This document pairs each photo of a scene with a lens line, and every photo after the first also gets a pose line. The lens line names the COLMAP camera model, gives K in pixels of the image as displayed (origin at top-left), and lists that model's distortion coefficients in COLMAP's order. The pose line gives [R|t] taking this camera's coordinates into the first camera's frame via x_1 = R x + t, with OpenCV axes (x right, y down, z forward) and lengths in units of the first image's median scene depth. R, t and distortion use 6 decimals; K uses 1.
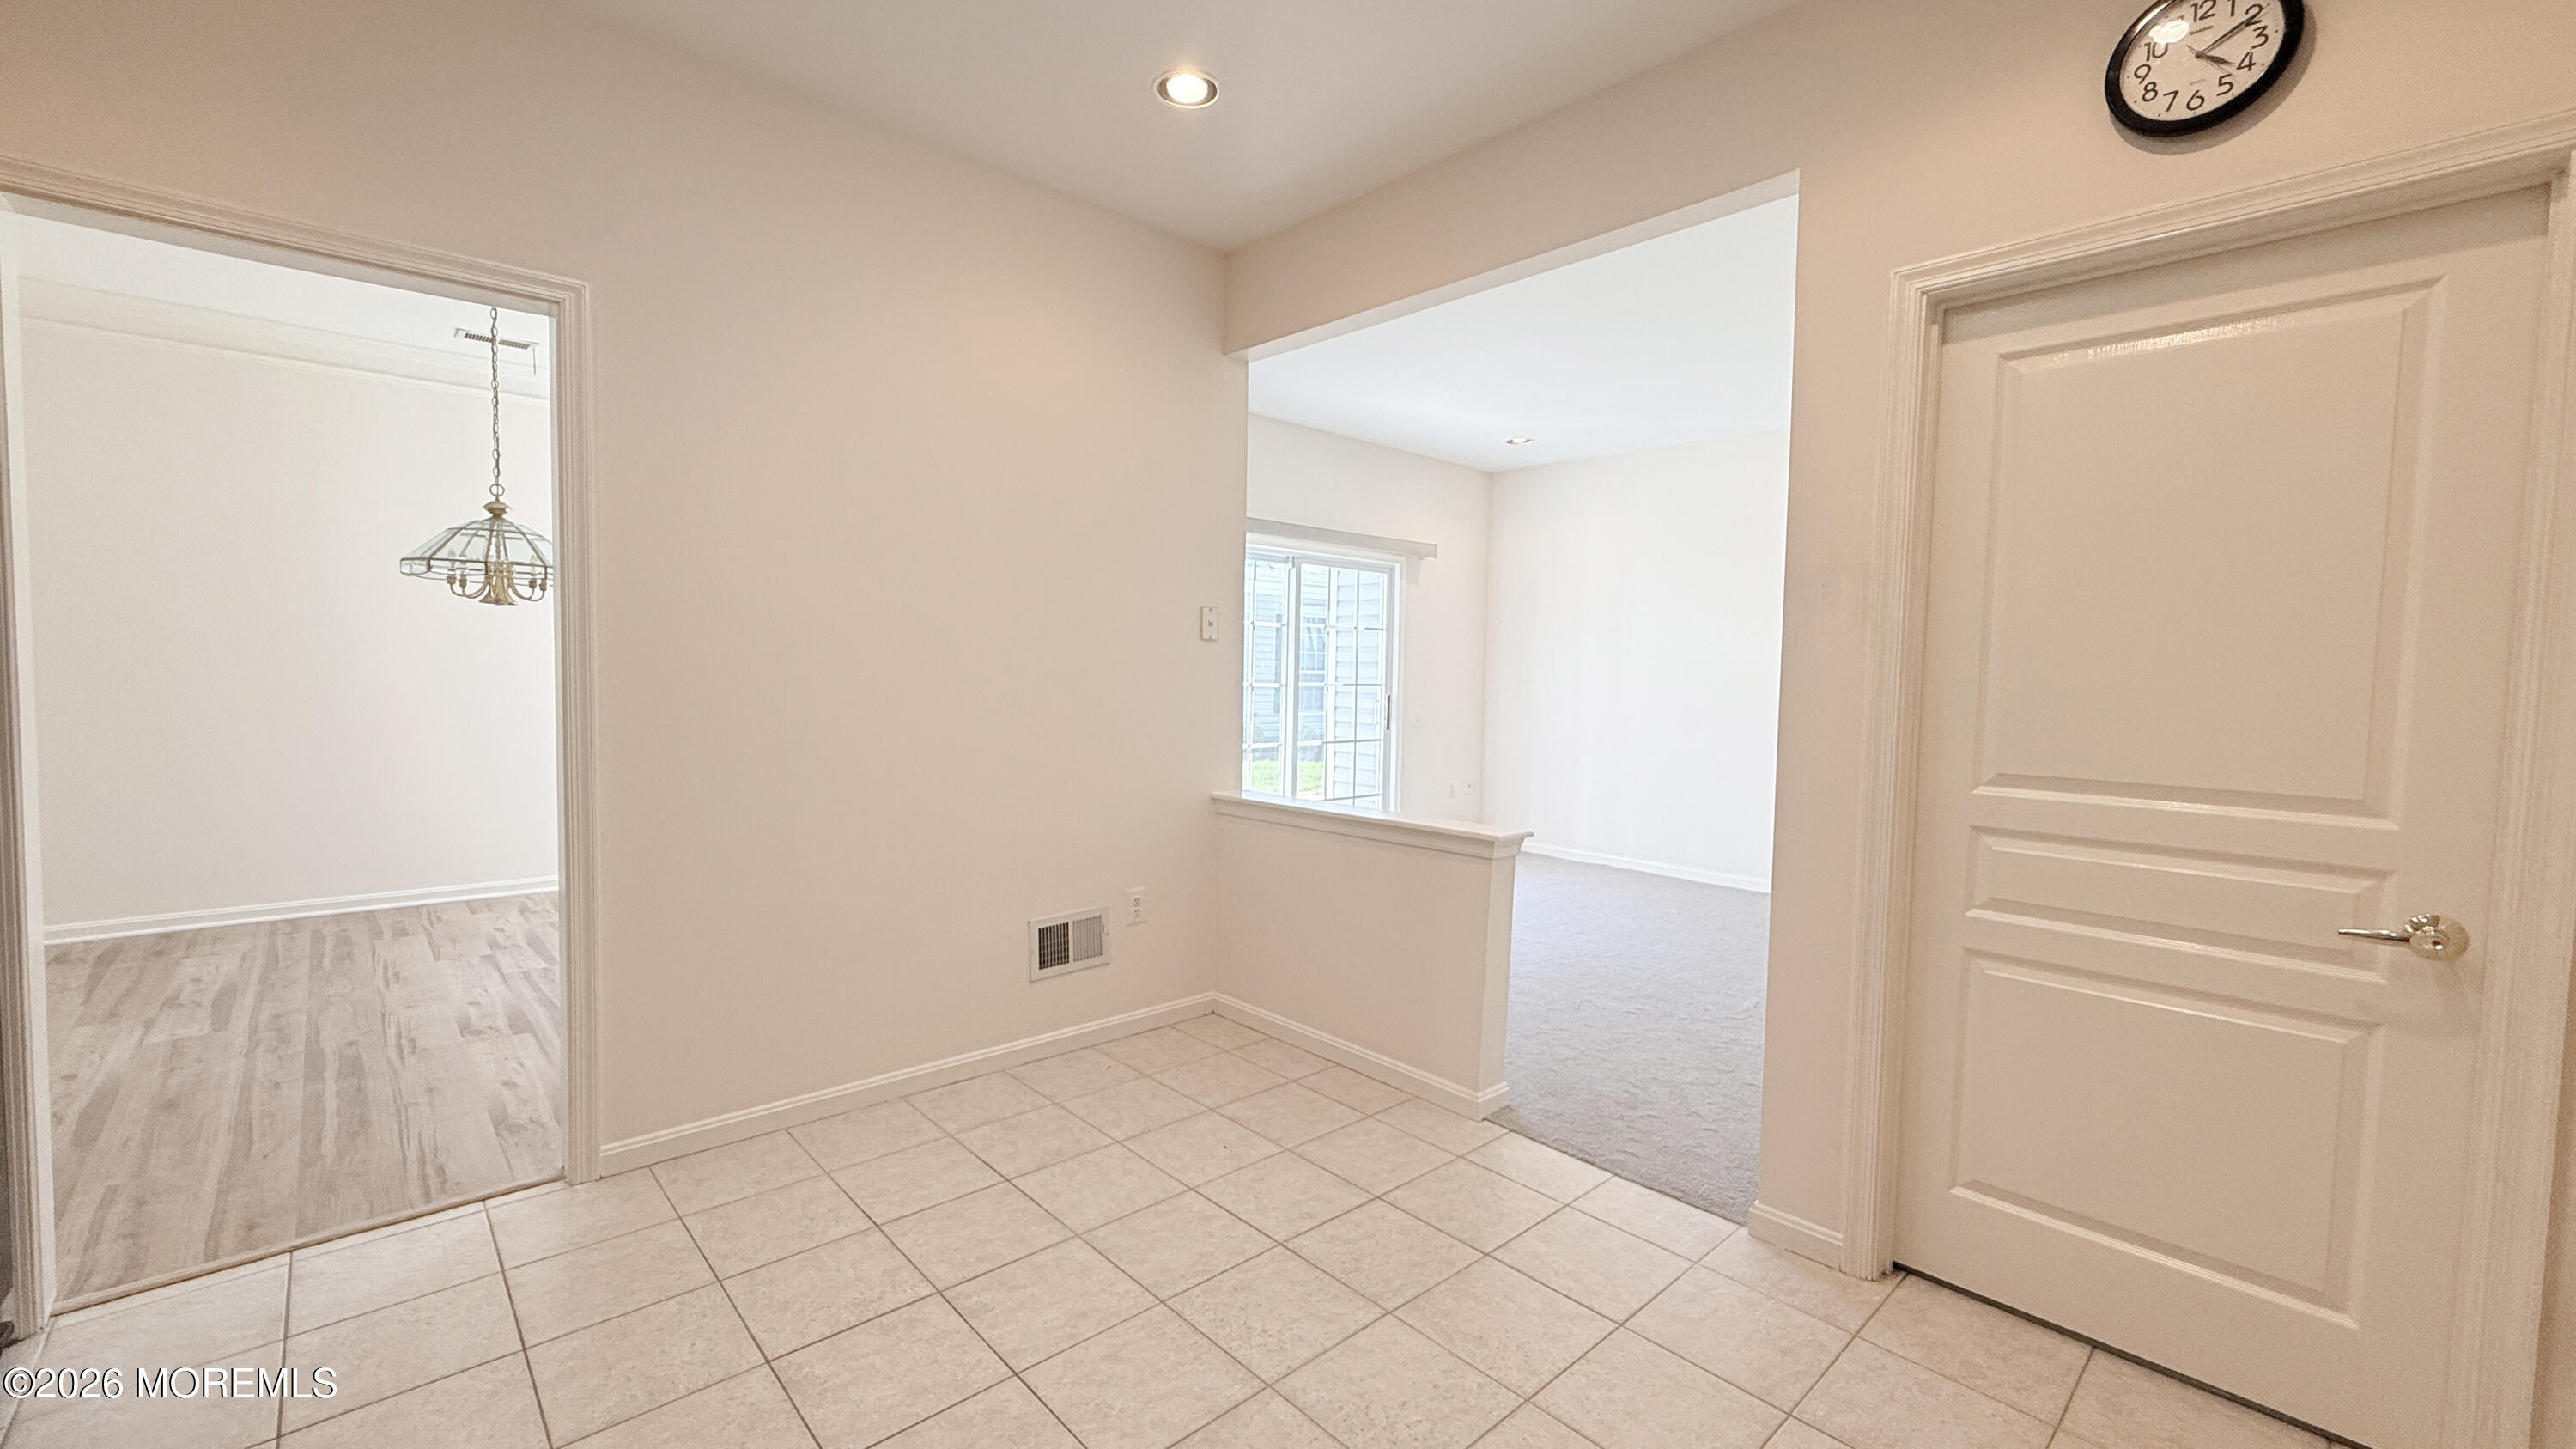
lens RADIAL K [[1065.7, 0, 1296.1], [0, 1065.7, 720.6], [0, 0, 1]] dist [0.003547, -0.000053]
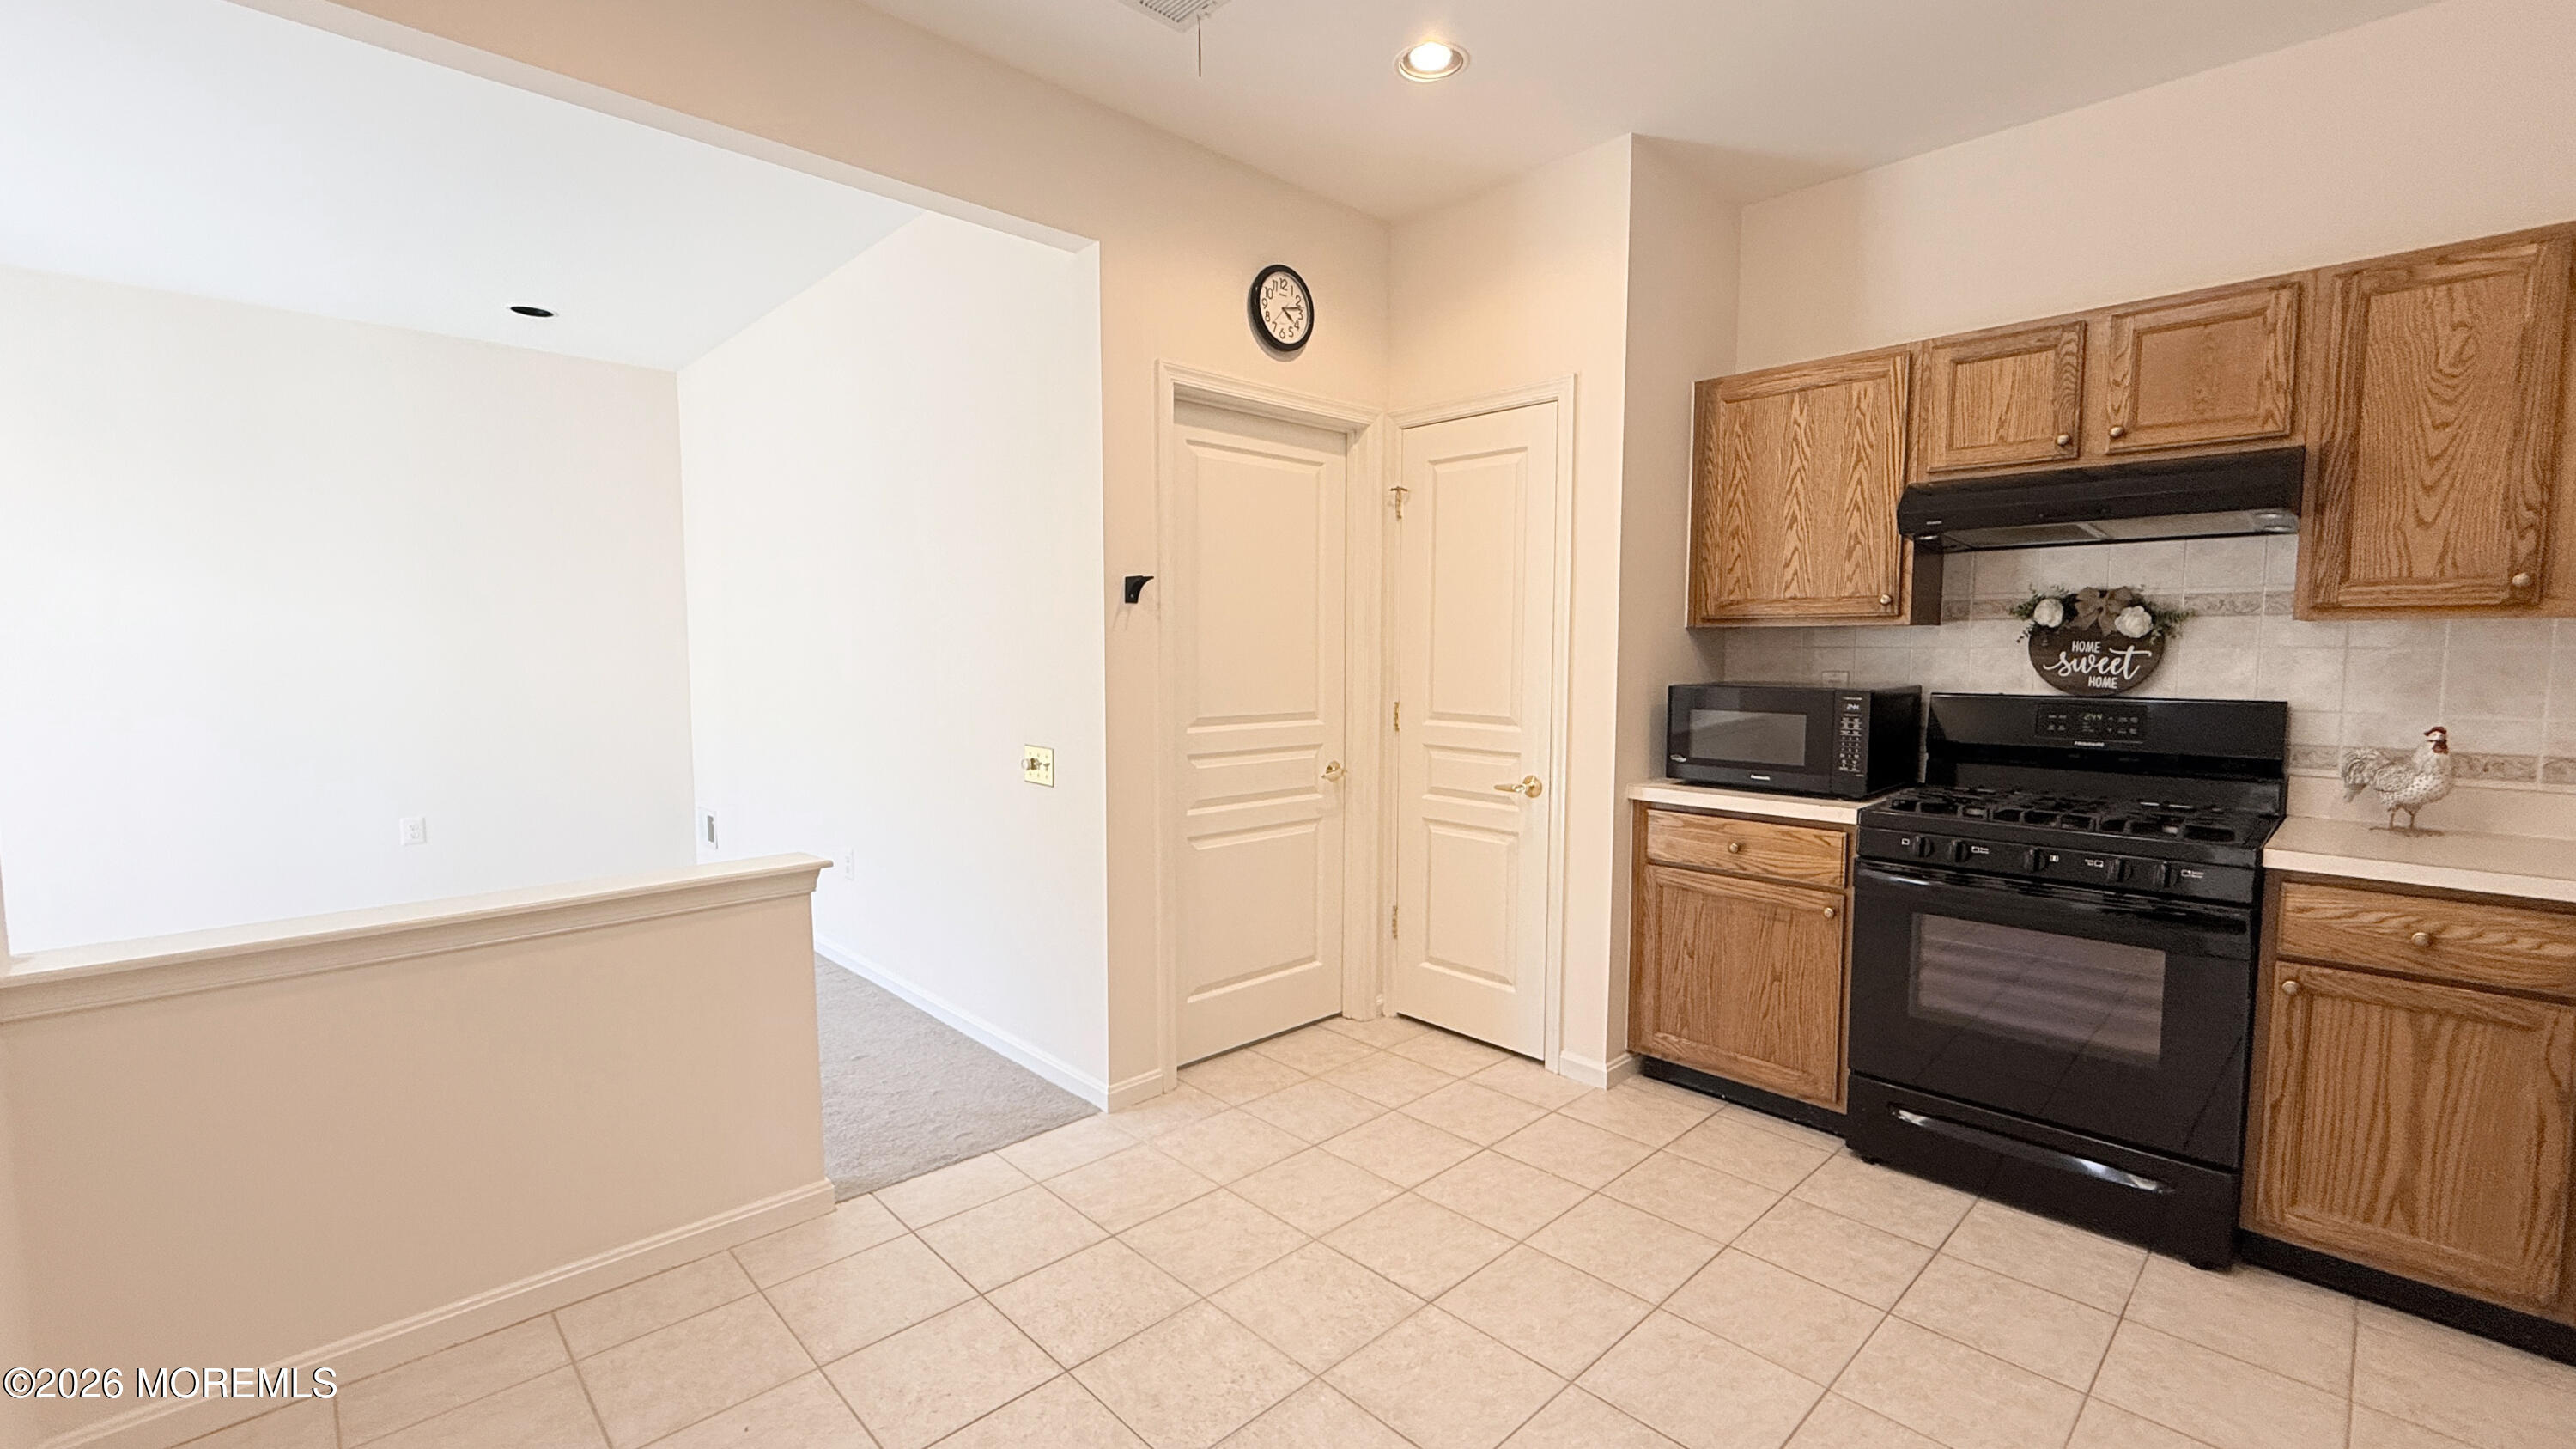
lens RADIAL K [[1065.7, 0, 1297.5], [0, 1065.7, 724.8], [0, 0, 1]] dist [0.003547, -0.000053]
pose [[-0.033008, -0.089724, 0.995420, -0.826152], [0.044670, 0.994835, 0.091152, -0.070443], [-0.998456, 0.047474, -0.028829, 0.865495]]
